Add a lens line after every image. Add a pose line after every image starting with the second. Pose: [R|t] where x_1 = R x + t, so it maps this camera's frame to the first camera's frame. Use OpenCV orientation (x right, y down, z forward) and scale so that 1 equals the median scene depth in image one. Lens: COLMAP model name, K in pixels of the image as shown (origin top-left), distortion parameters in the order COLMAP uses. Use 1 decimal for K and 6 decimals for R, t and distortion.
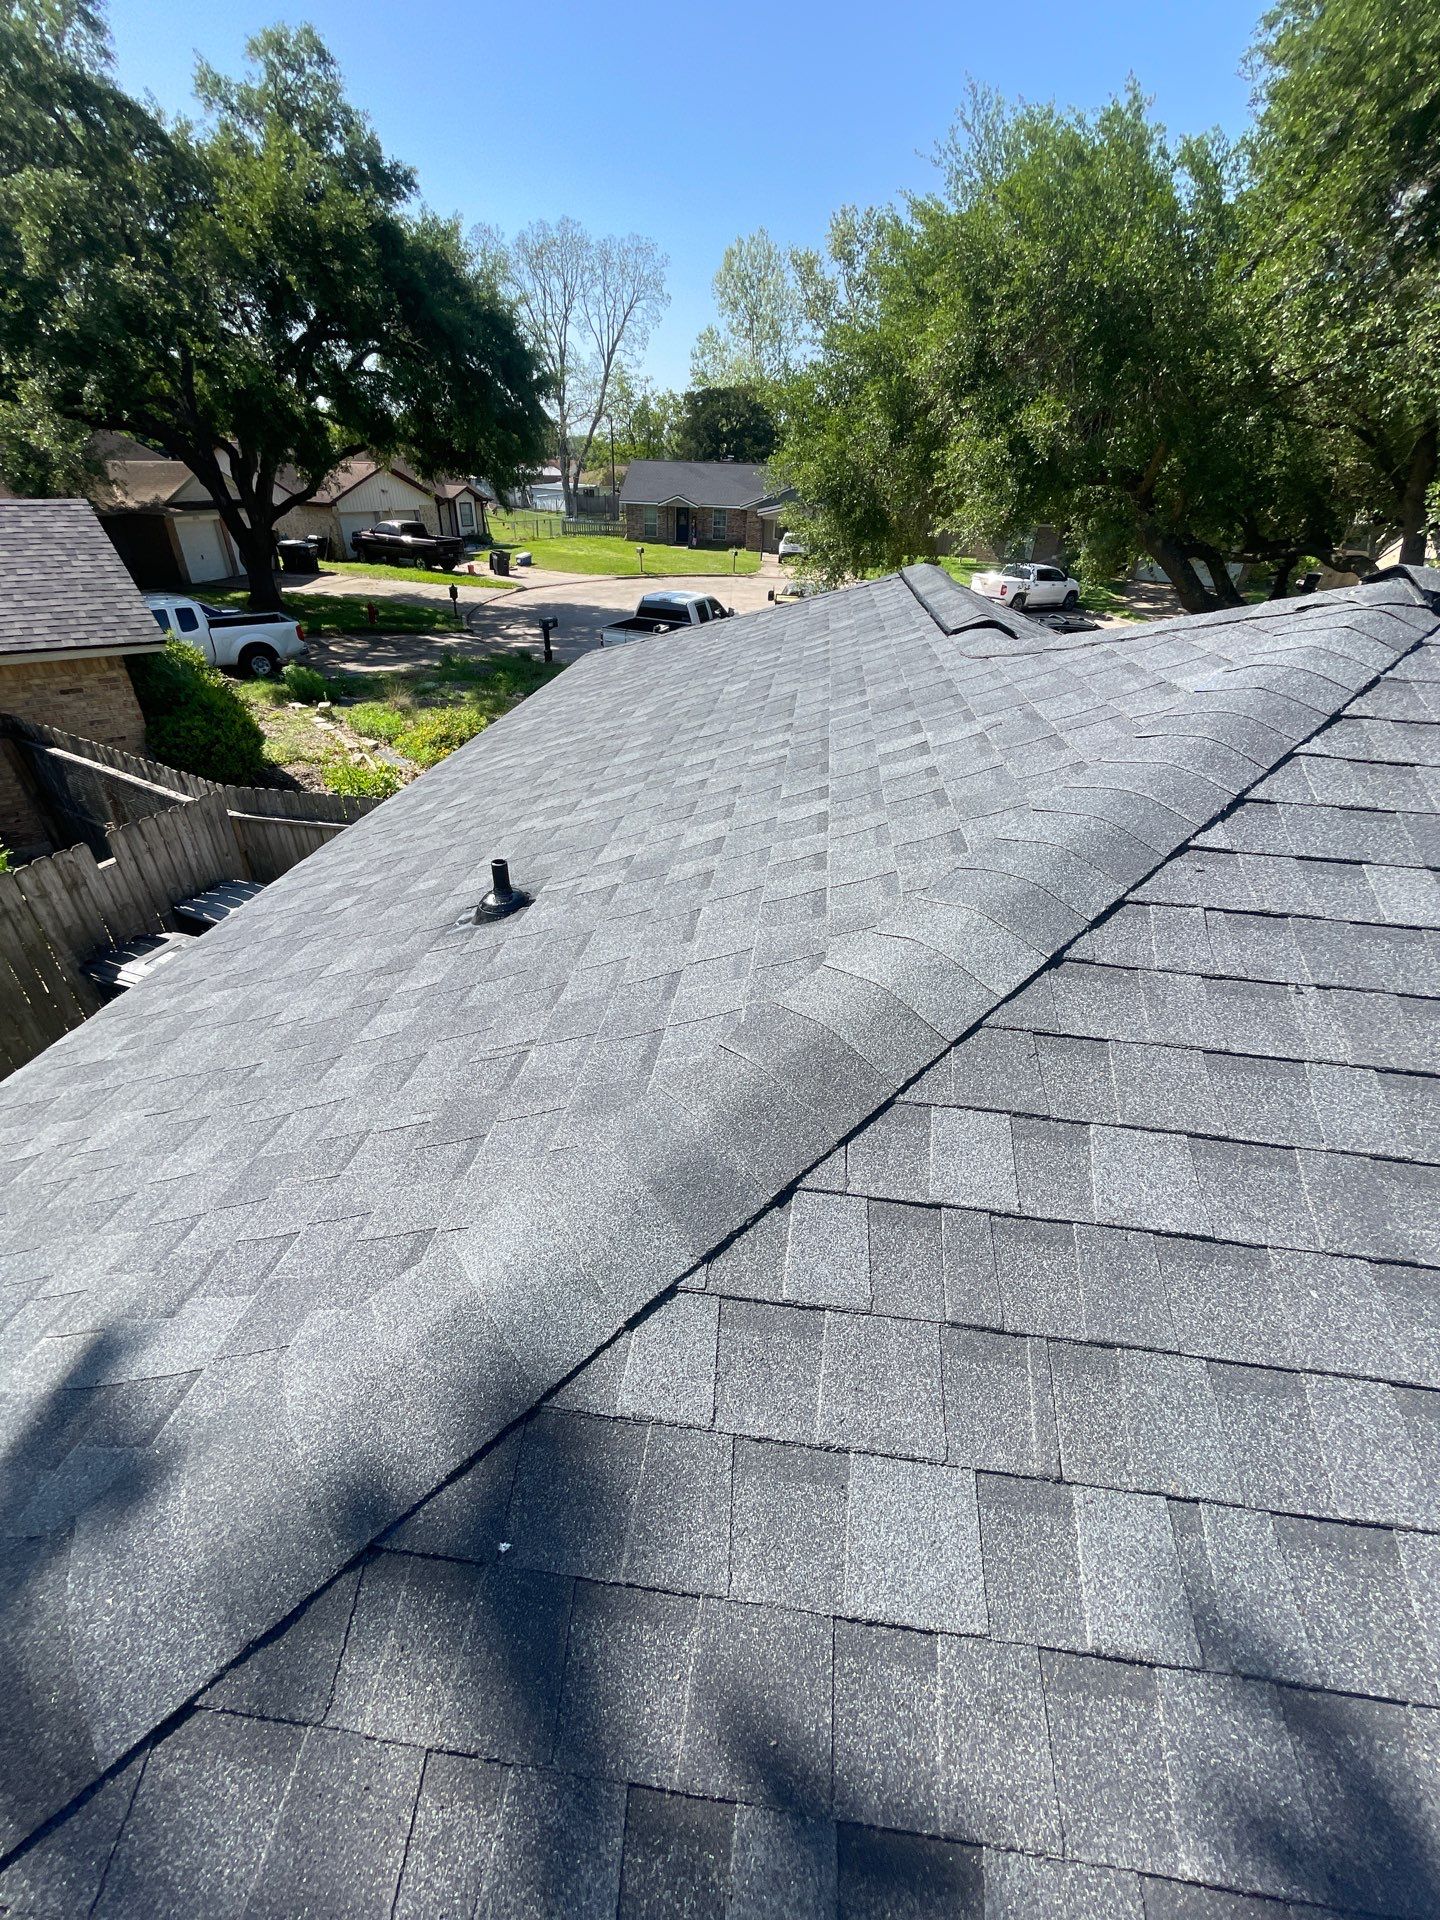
lens RADIAL K [[777.5, 0, 722.6], [0, 777.5, 958.5], [0, 0, 1]] dist [-0.003573, 0.000424]
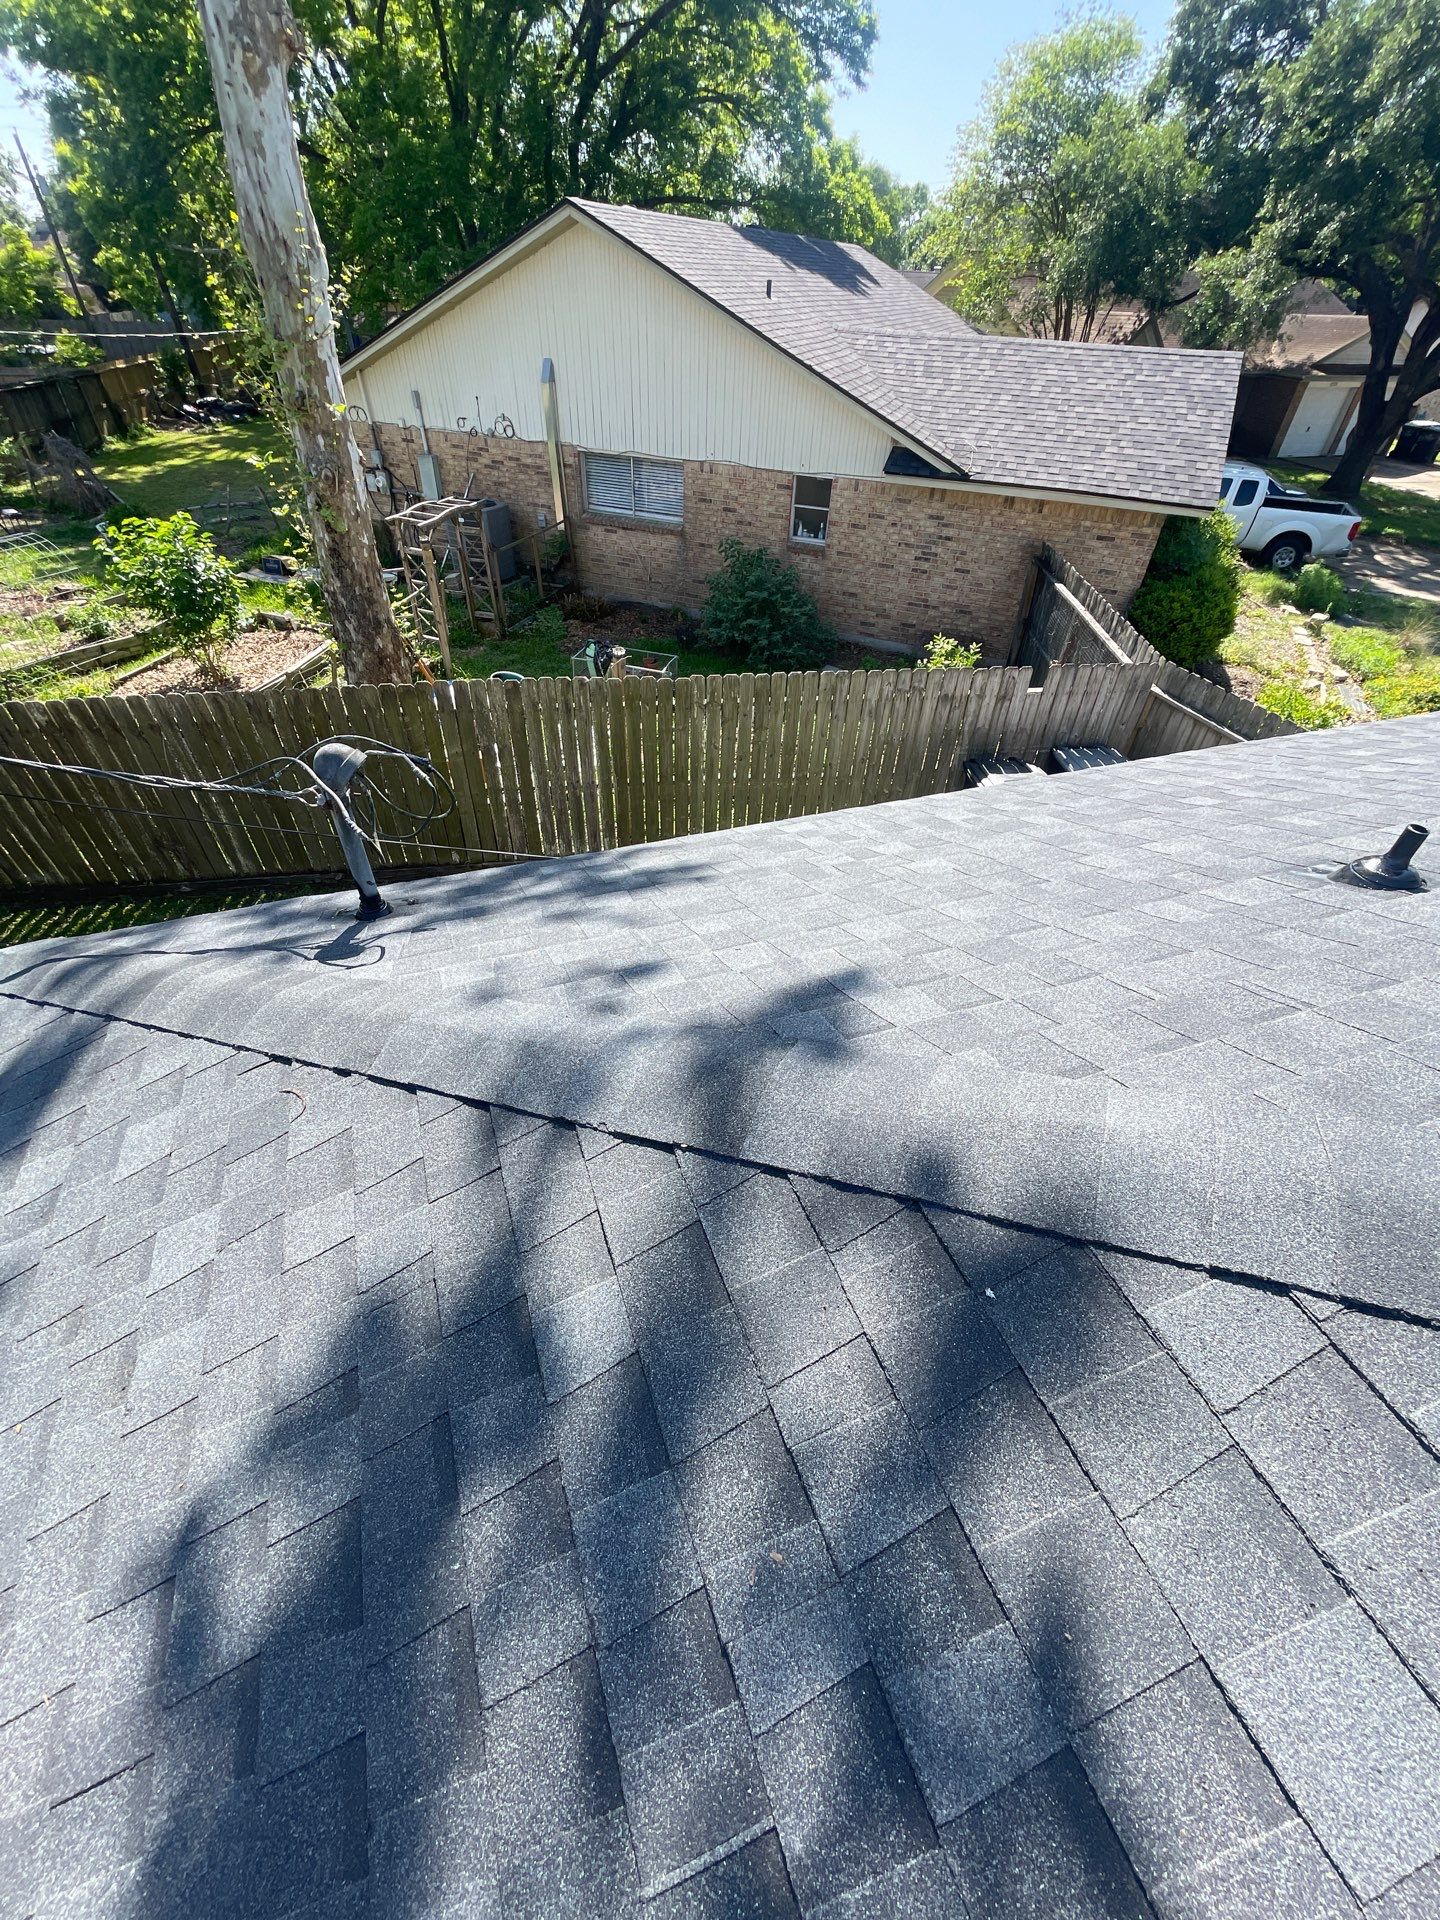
lens RADIAL K [[777.5, 0, 715.8], [0, 777.5, 959.4], [0, 0, 1]] dist [-0.003573, 0.000424]
pose [[0.450490, 0.576102, -0.682030, 0.004887], [-0.488851, 0.798412, 0.351515, 0.022027], [0.747050, 0.175057, 0.641305, -0.017618]]
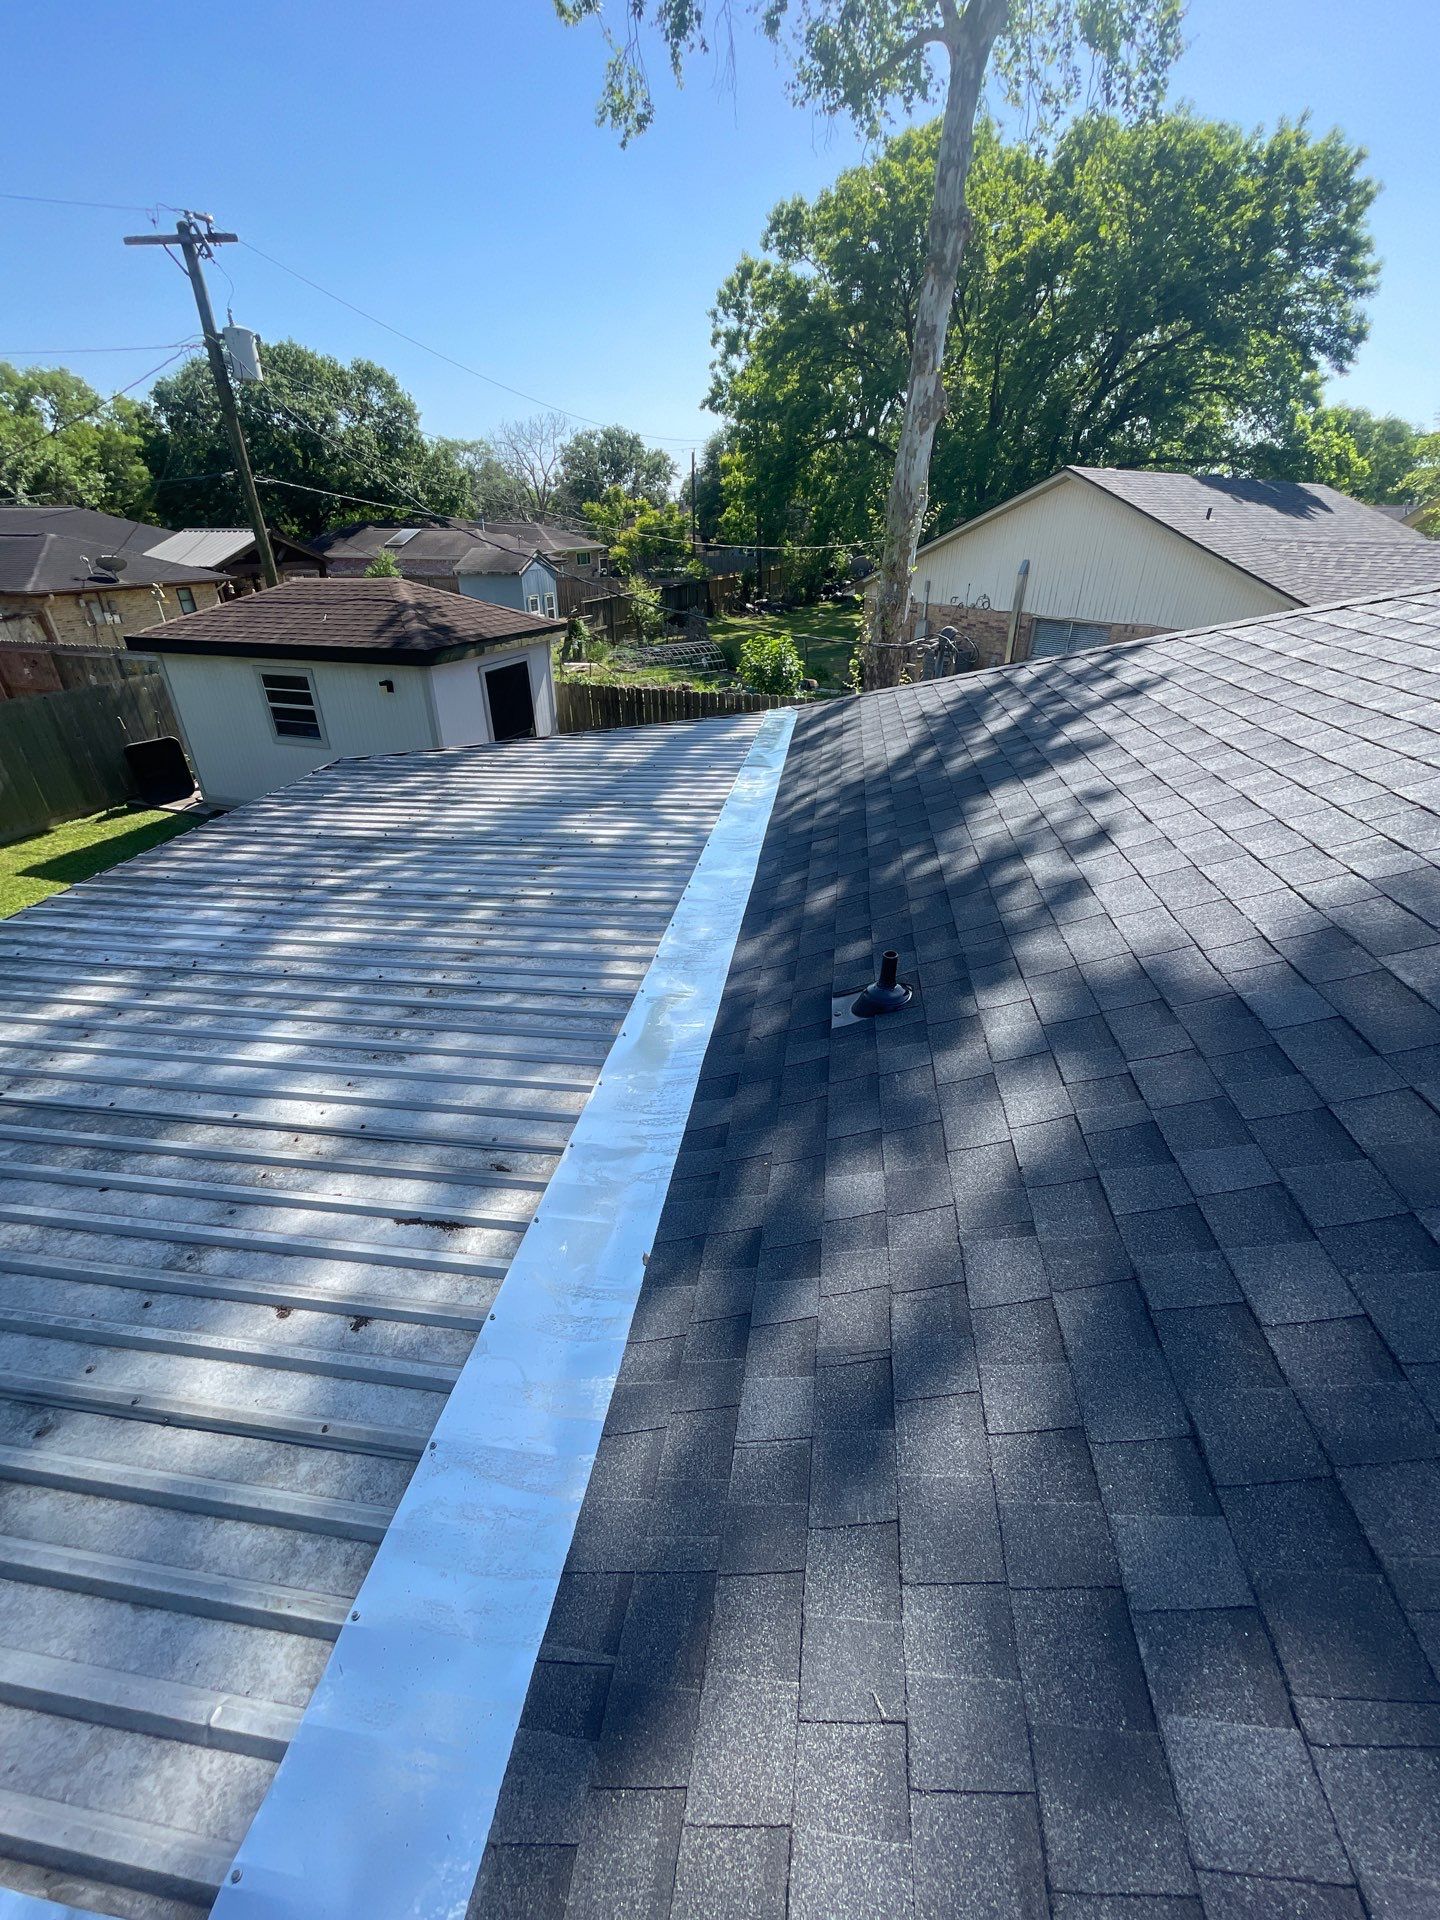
lens RADIAL K [[777.5, 0, 716.4], [0, 777.5, 958.3], [0, 0, 1]] dist [-0.003573, 0.000424]
pose [[-0.030106, 0.462984, -0.885855, 0.869504], [-0.533657, 0.741928, 0.405898, 0.246989], [0.845165, 0.484963, 0.224738, -0.246134]]
